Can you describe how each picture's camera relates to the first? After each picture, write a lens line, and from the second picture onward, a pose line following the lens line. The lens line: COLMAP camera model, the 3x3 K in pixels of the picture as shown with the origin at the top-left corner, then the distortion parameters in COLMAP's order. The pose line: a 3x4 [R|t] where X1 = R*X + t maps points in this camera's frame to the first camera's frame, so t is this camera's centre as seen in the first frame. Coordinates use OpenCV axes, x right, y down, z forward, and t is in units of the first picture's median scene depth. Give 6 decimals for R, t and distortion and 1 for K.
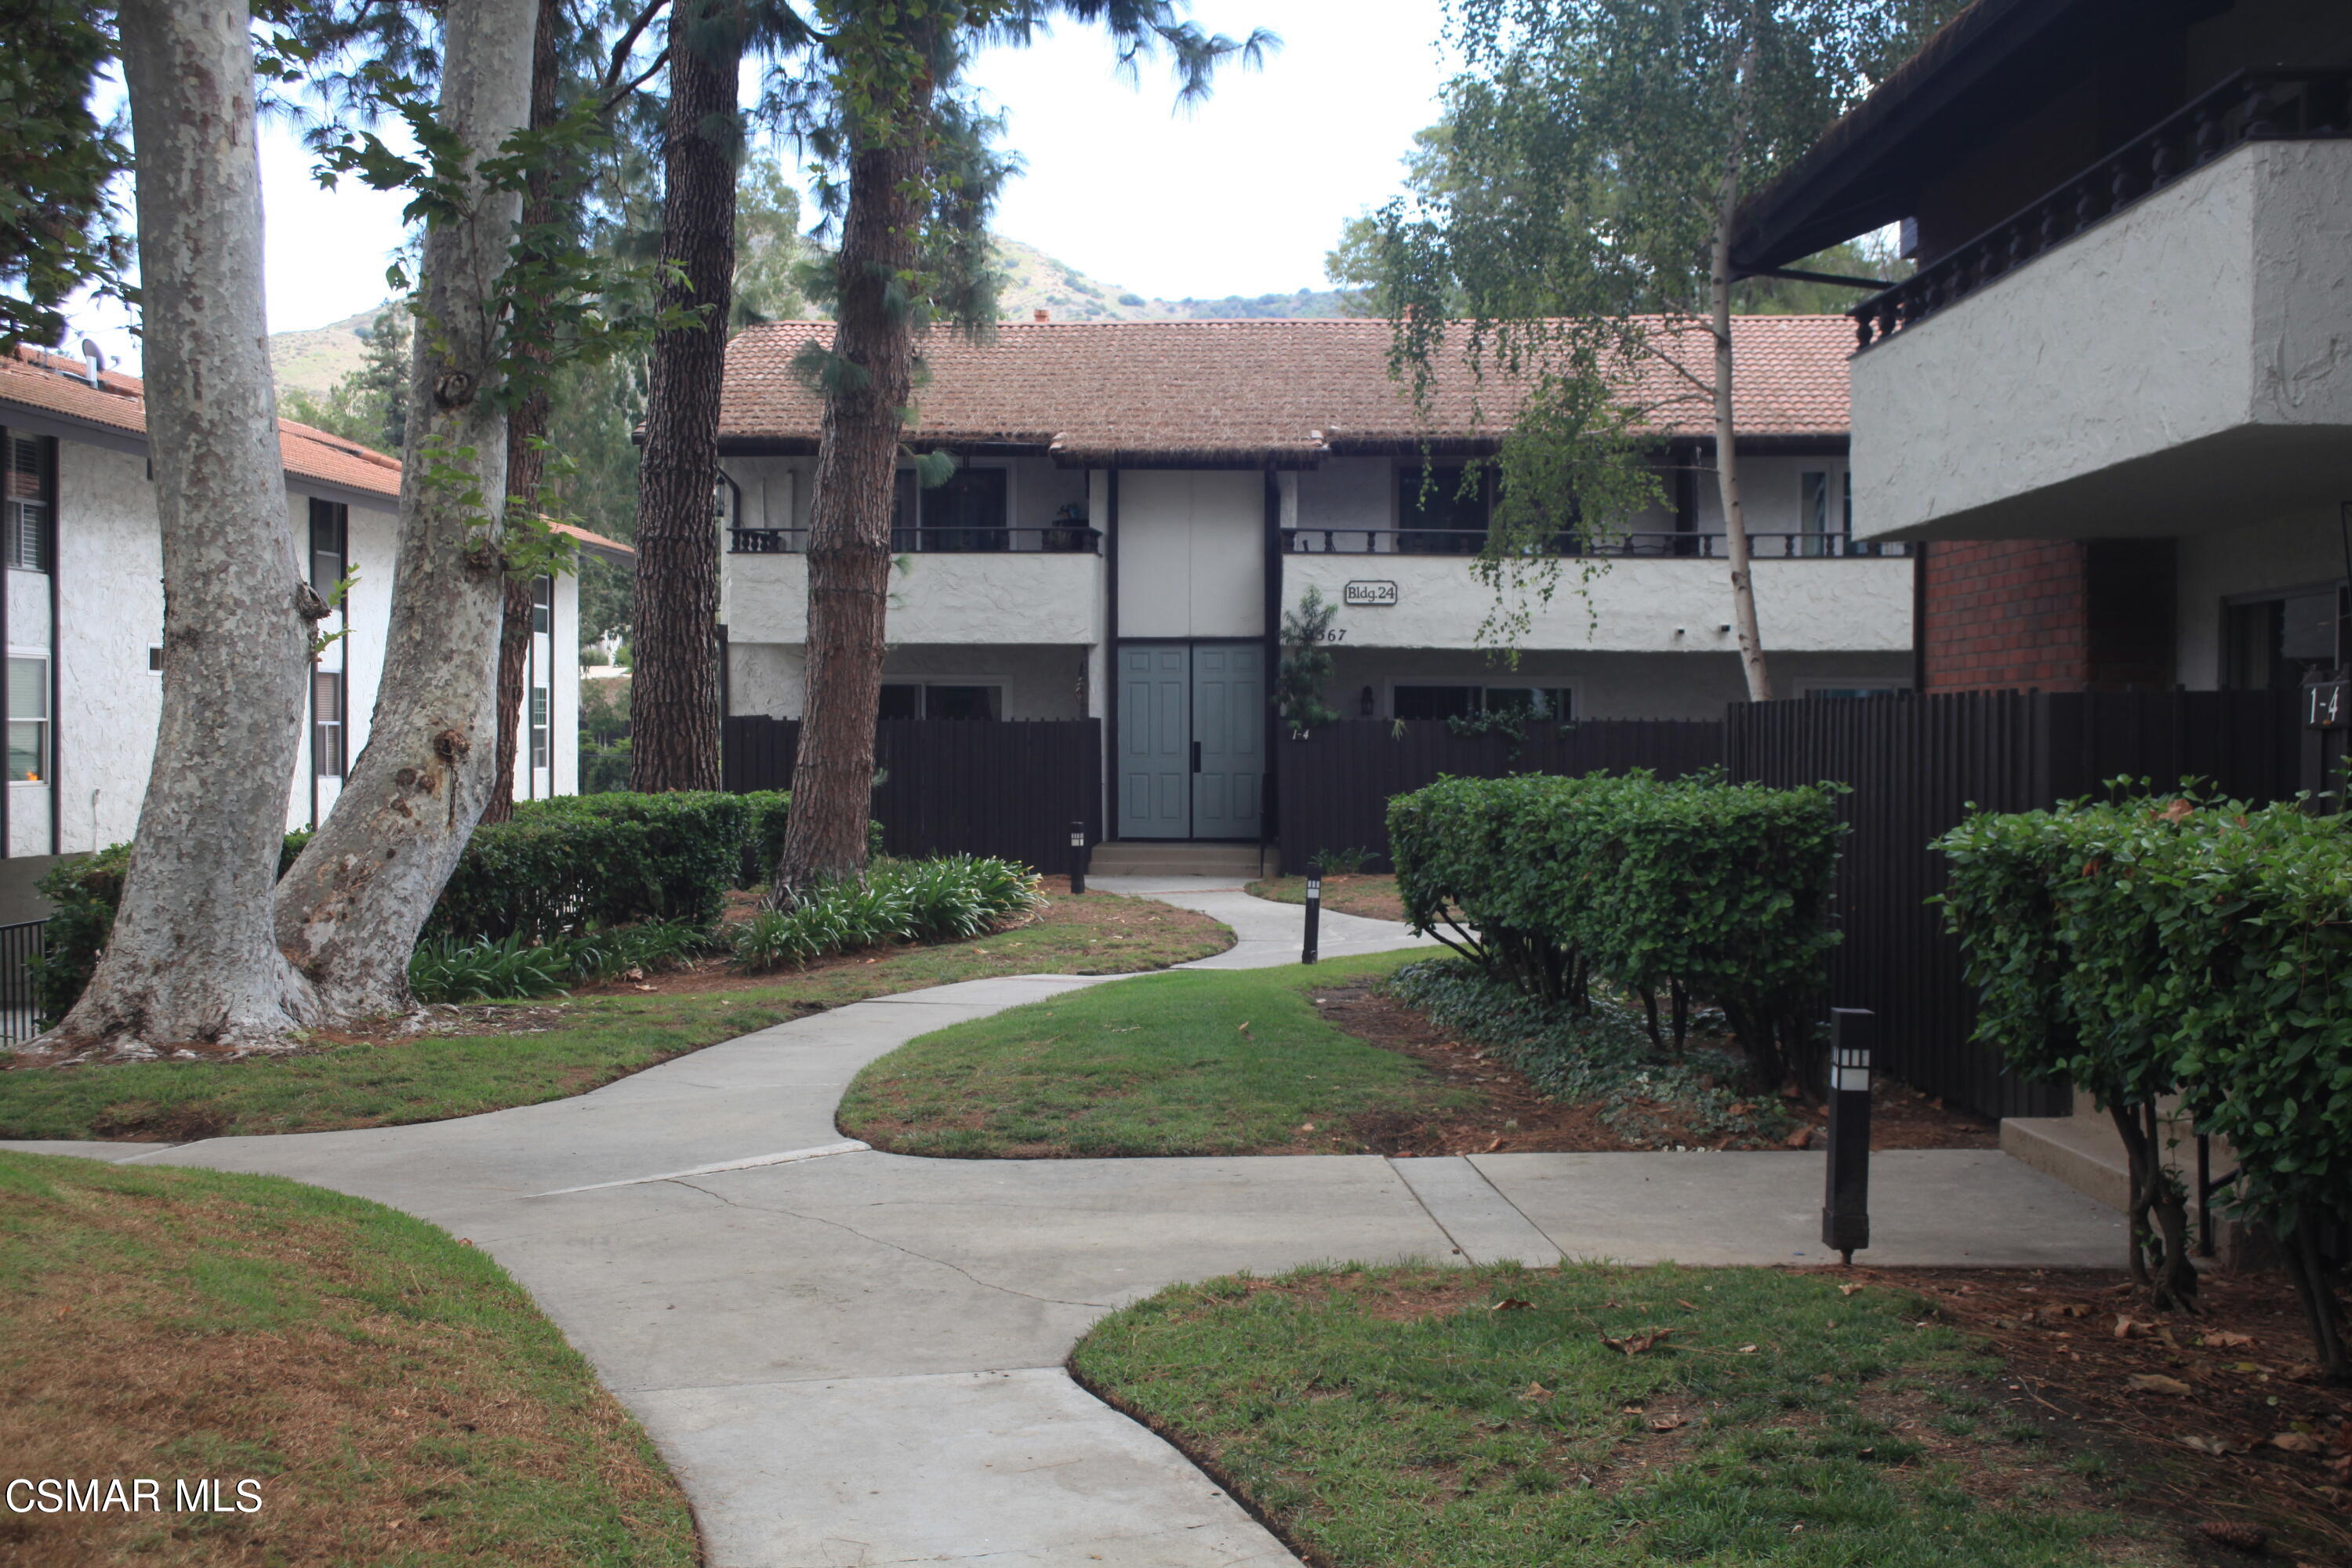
lens RADIAL K [[2617.0, 0, 1176.0], [0, 2617.0, 784.0], [0, 0, 1]] dist [0.010490, 0.144628]
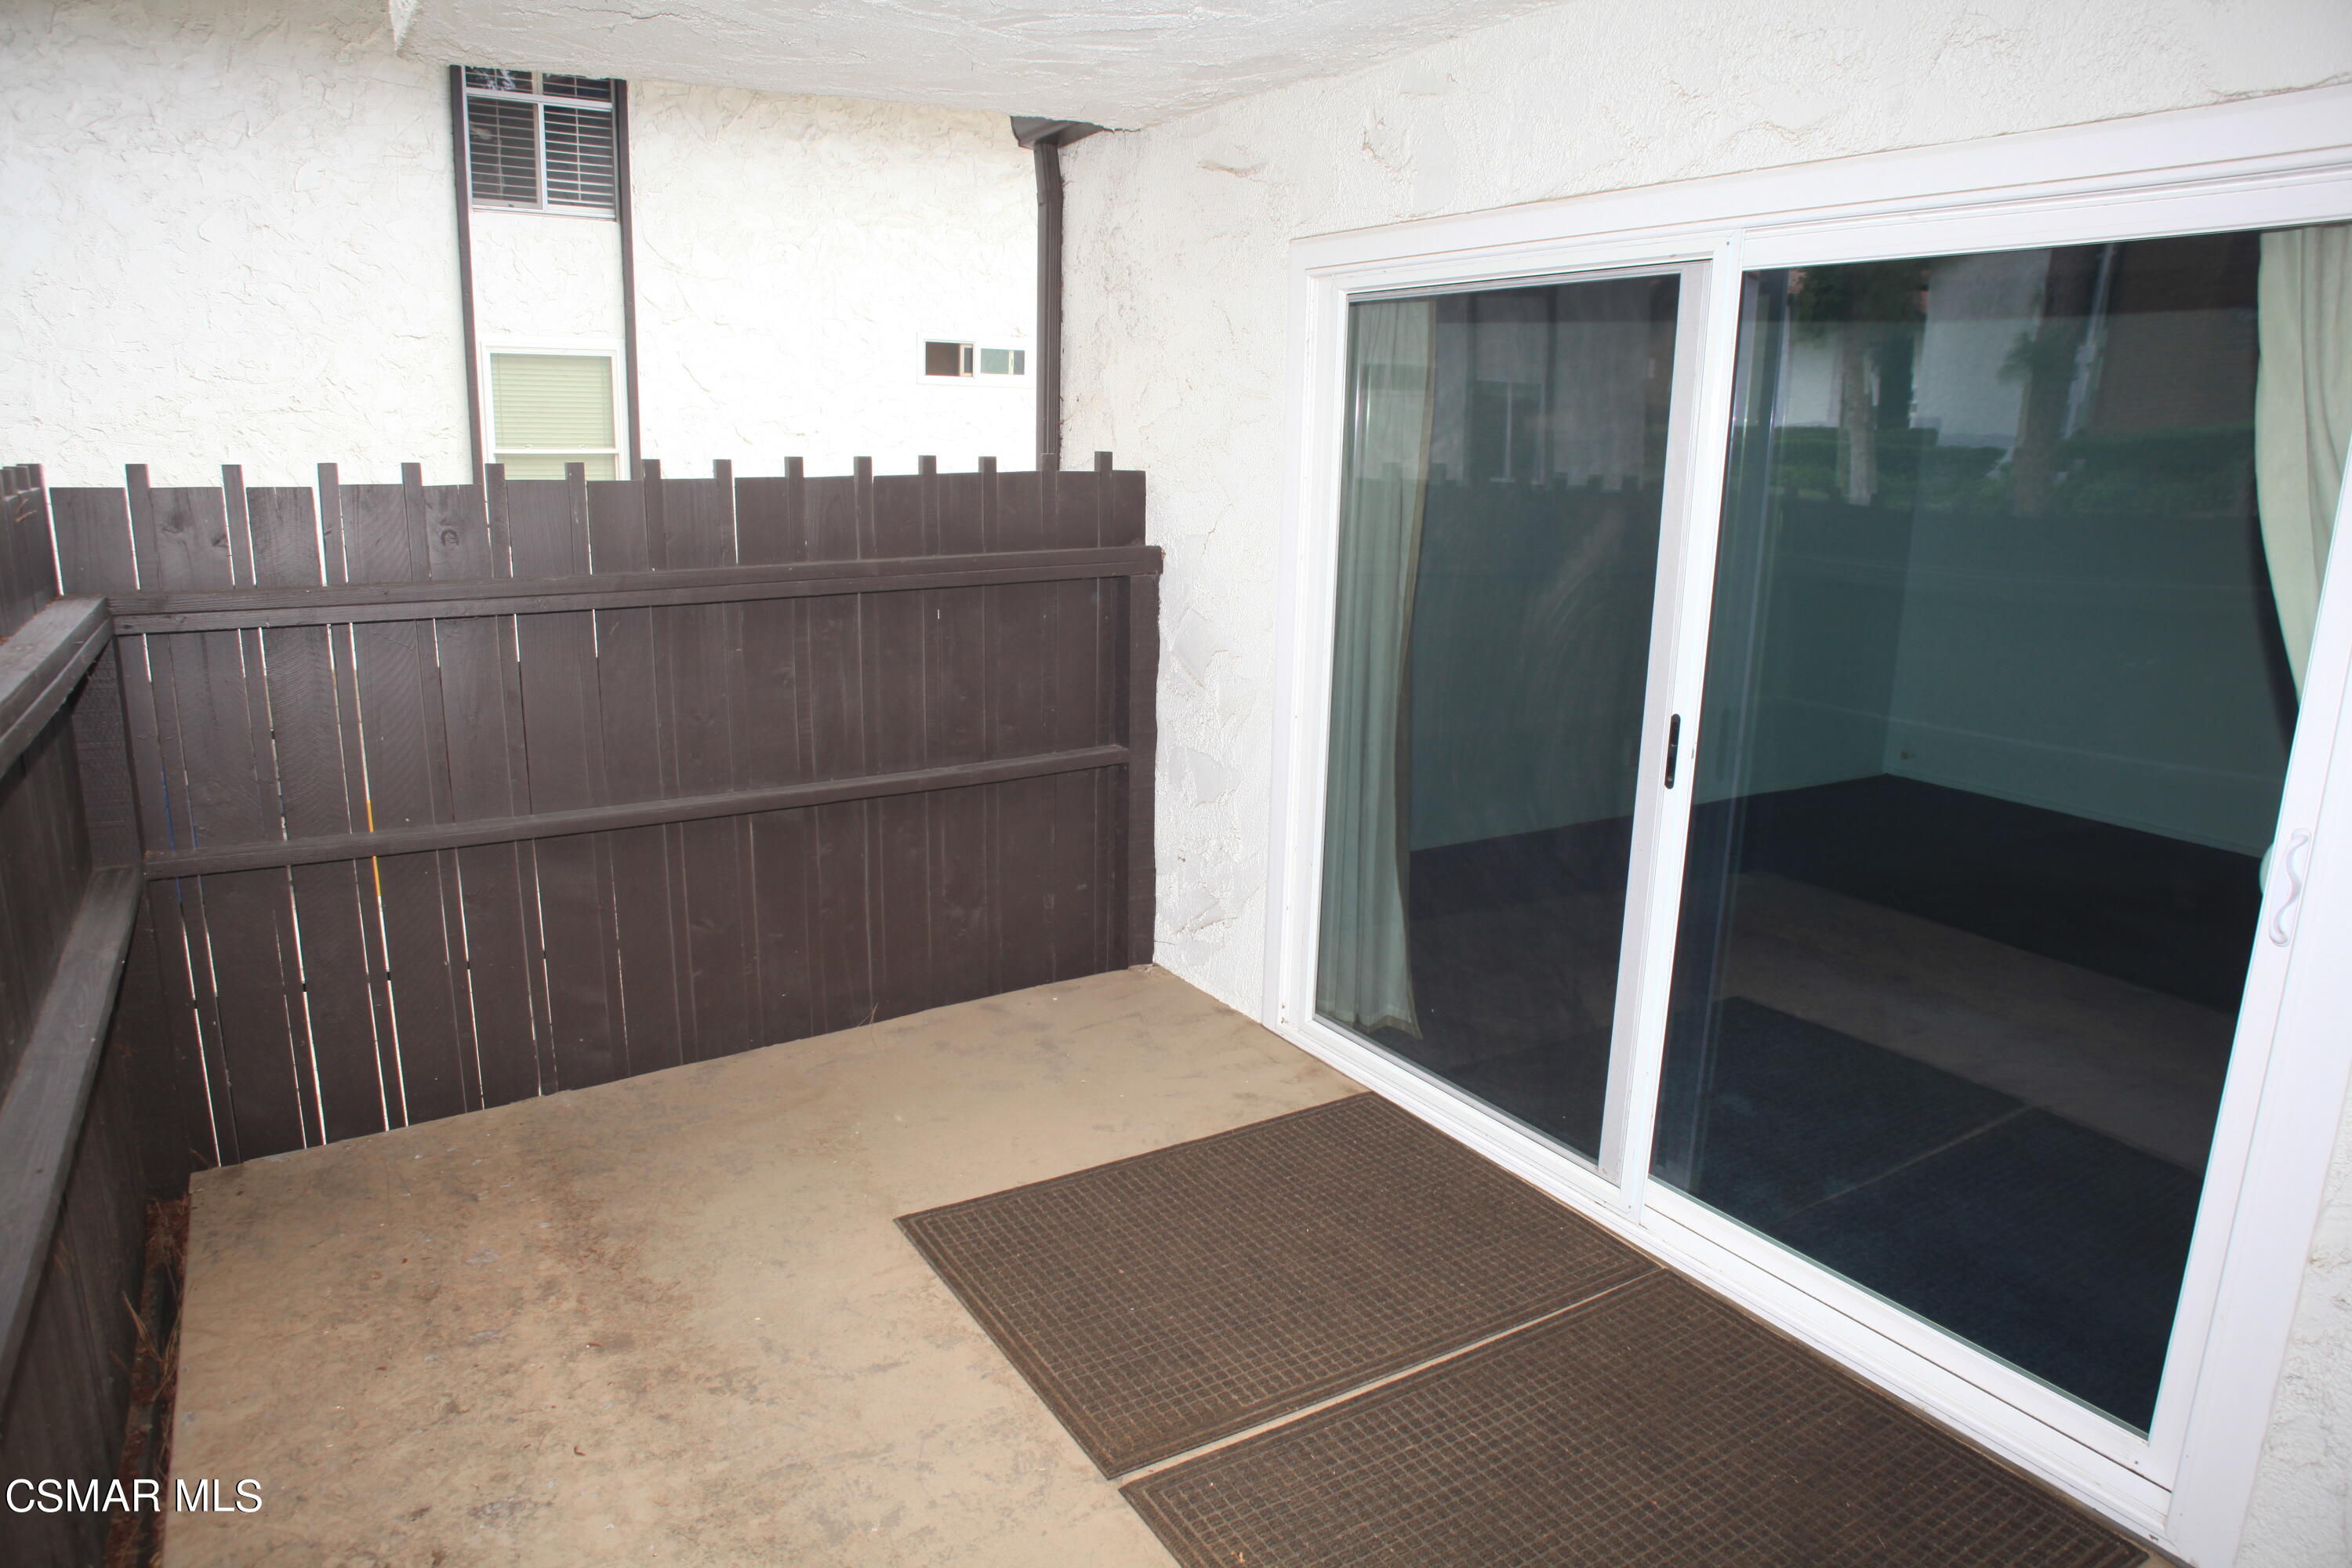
lens RADIAL K [[1497.8, 0, 1175.6], [0, 1497.8, 786.9], [0, 0, 1]] dist [-0.105310, 0.057308]
pose [[0.595193, 0.187765, -0.781338, -0.078622], [-0.029589, 0.976780, 0.212192, -0.041894], [0.803038, -0.103176, 0.586928, 1.490825]]
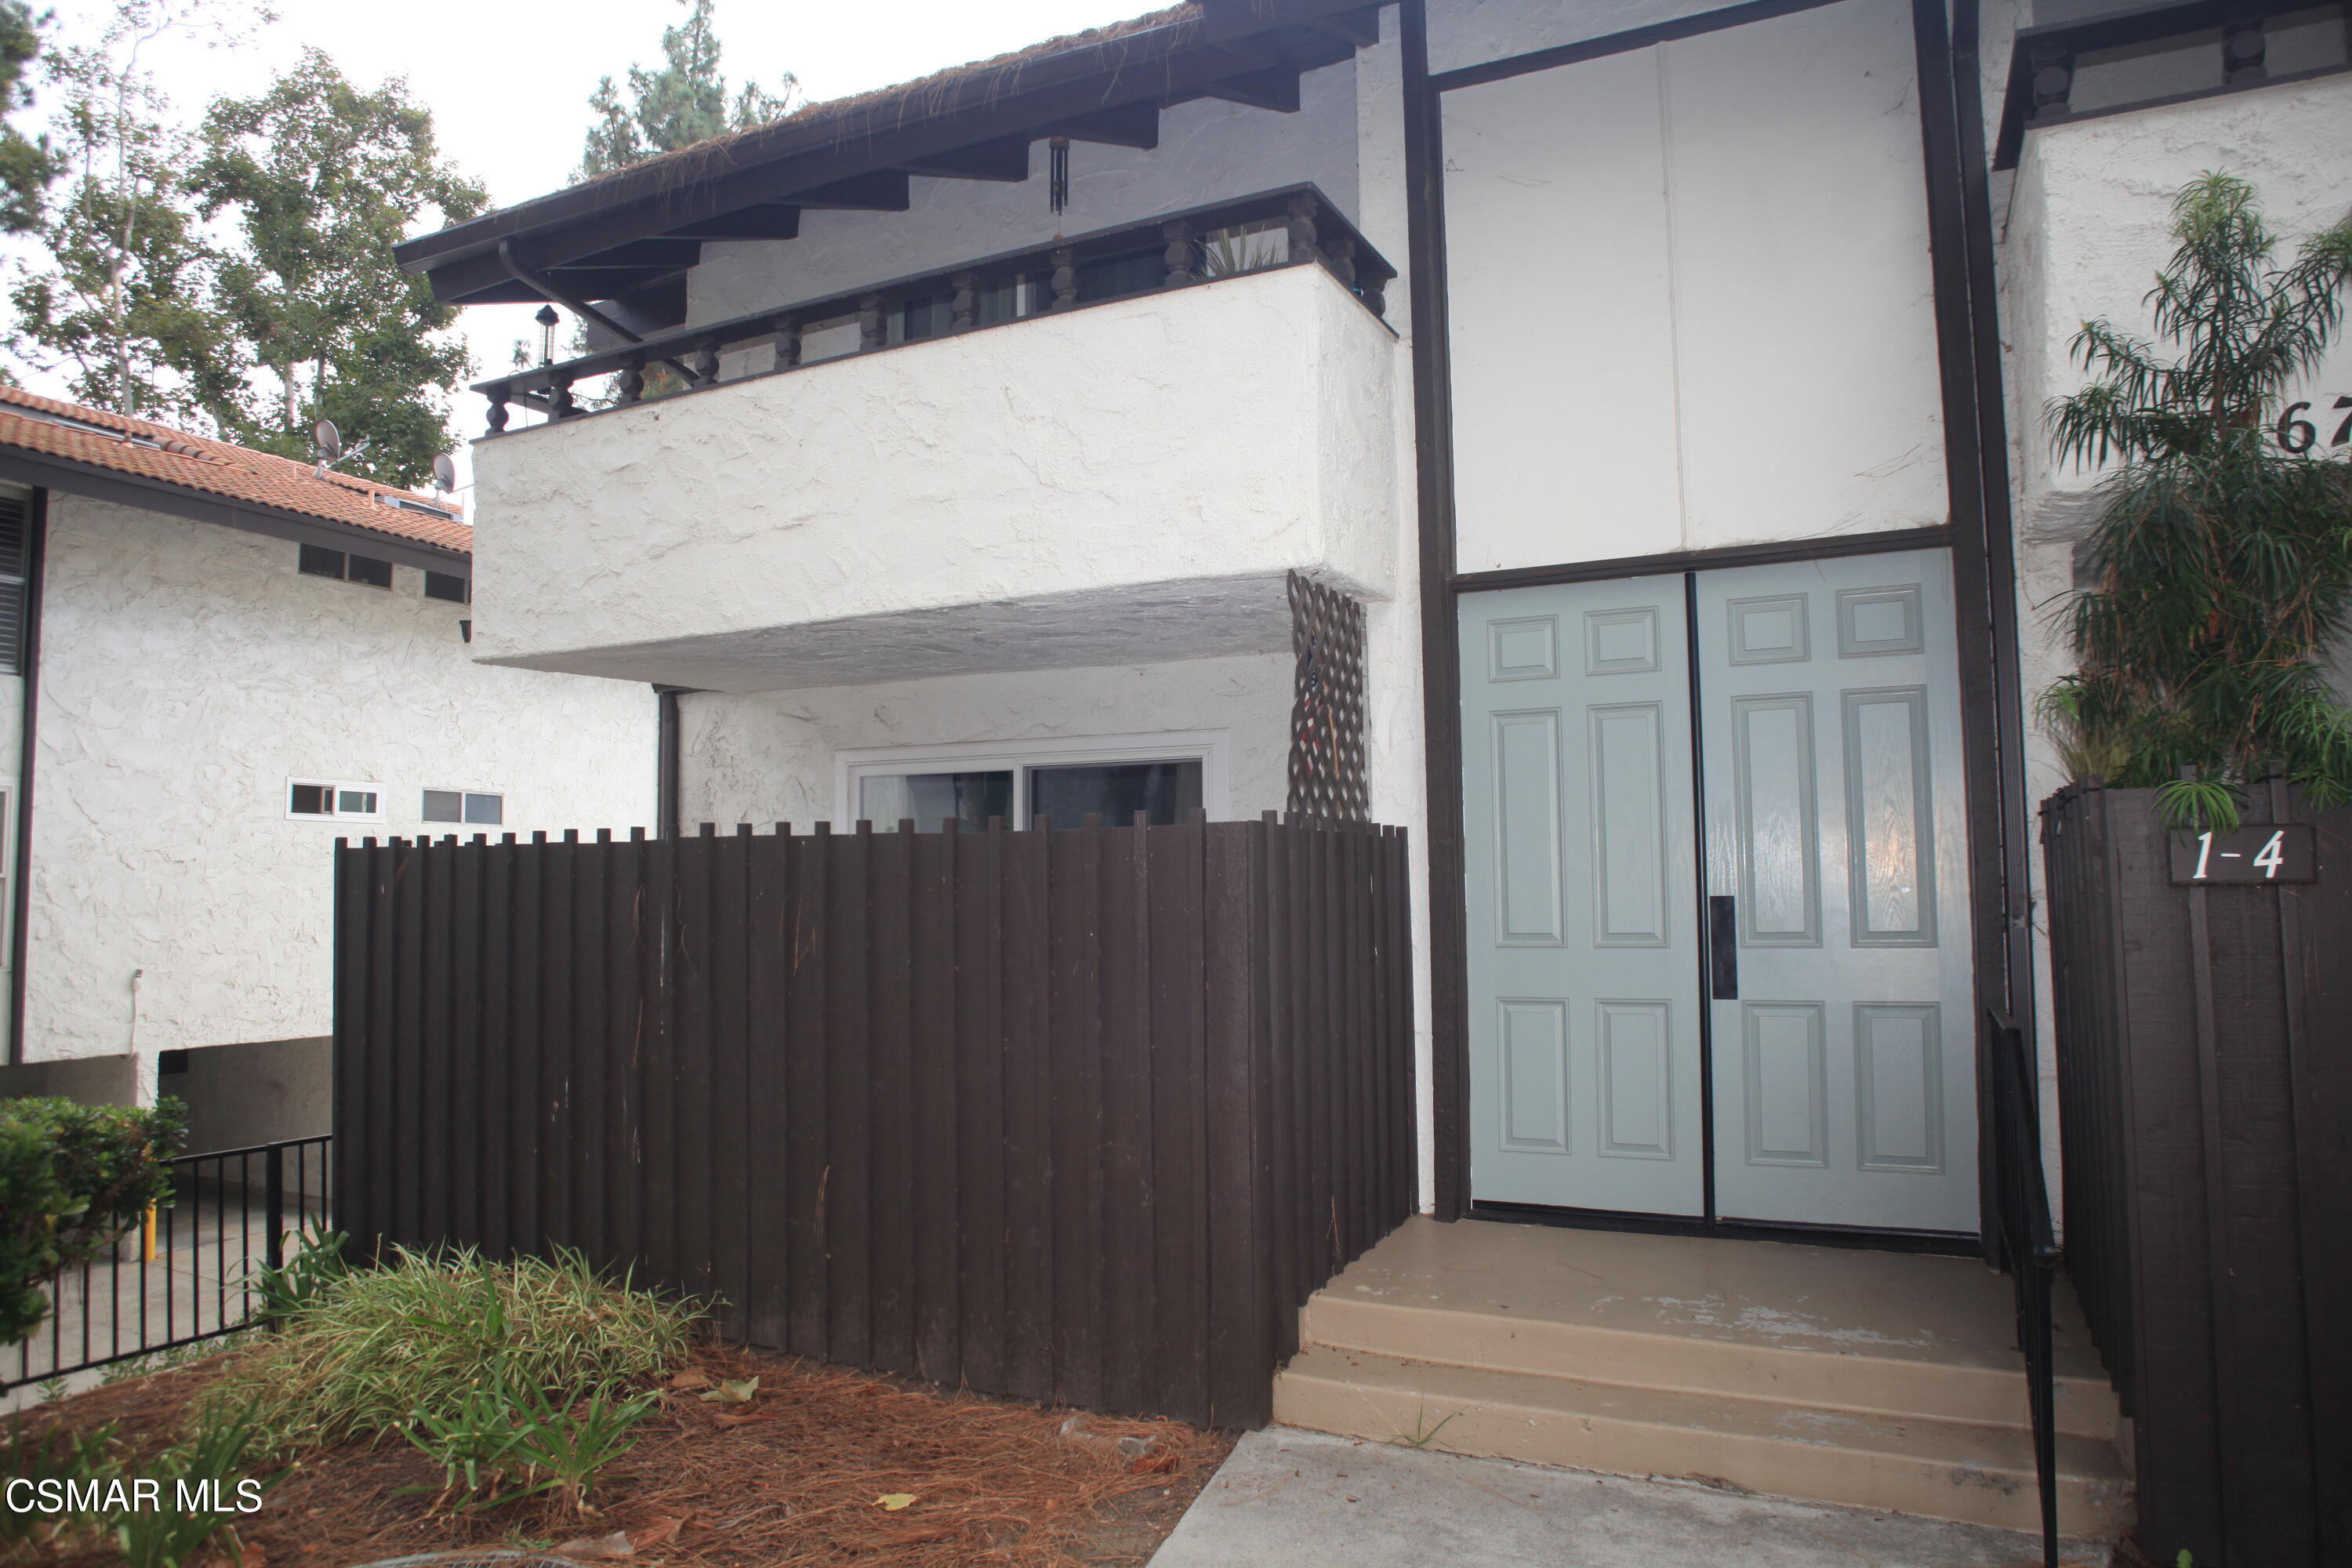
lens RADIAL K [[1497.8, 0, 1175.6], [0, 1497.8, 786.9], [0, 0, 1]] dist [-0.105310, 0.057308]
pose [[0.930584, -0.037165, -0.364186, 0.018165], [0.006159, 0.996282, -0.085931, -0.022082], [0.366026, 0.077723, 0.927353, 1.265041]]
